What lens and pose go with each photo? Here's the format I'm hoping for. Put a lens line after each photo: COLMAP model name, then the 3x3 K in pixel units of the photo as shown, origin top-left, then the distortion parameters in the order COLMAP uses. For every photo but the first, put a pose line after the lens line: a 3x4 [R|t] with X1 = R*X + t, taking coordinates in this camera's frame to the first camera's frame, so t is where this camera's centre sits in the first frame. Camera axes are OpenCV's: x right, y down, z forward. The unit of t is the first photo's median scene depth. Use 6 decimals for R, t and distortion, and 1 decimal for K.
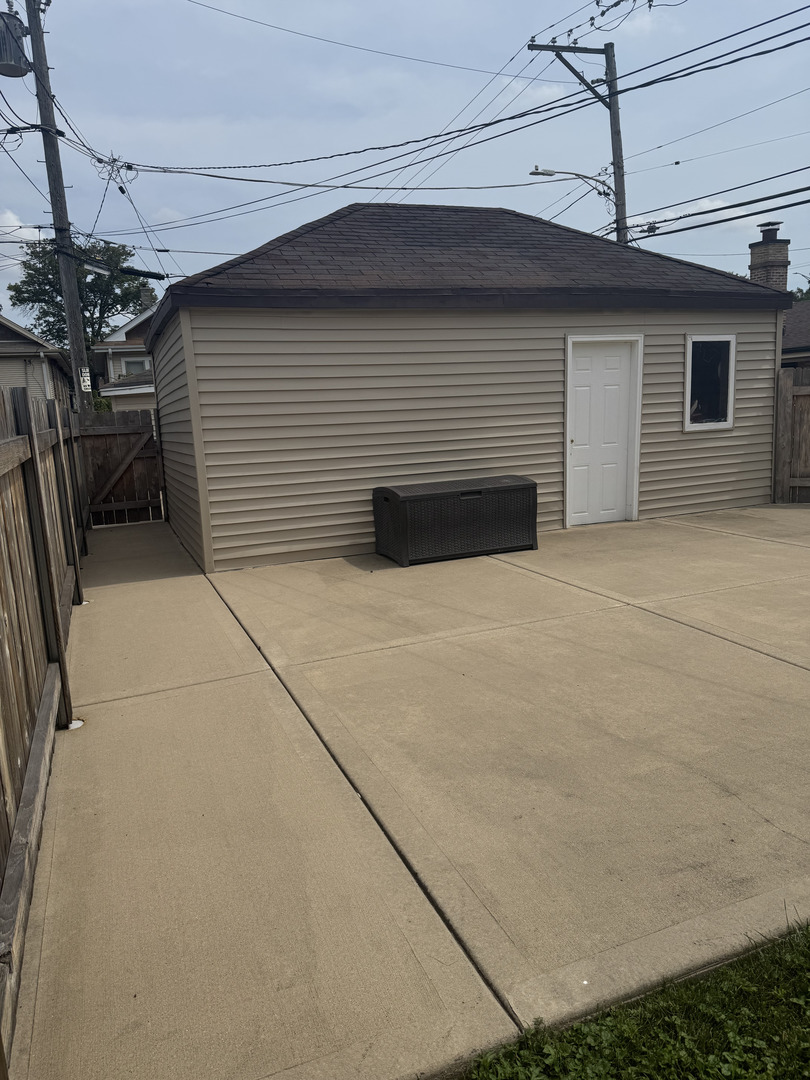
lens RADIAL K [[750.1, 0, 405.0], [0, 750.1, 540.0], [0, 0, 1]] dist [0.084722, -0.095100]
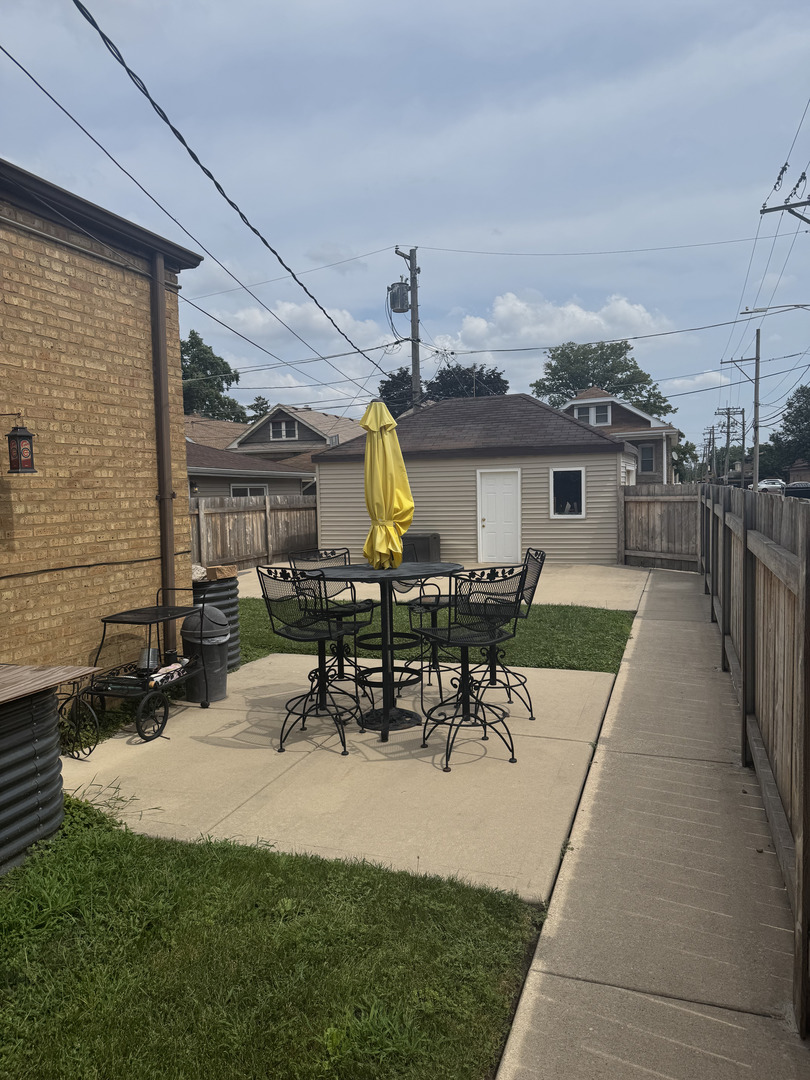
lens RADIAL K [[775.8, 0, 405.0], [0, 775.8, 540.0], [0, 0, 1]] dist [0.094589, -0.113277]
pose [[0.753402, 0.071795, -0.653629, 1.314710], [-0.127740, 0.991065, -0.038380, 0.025989], [0.645033, 0.112410, 0.755842, -0.639434]]
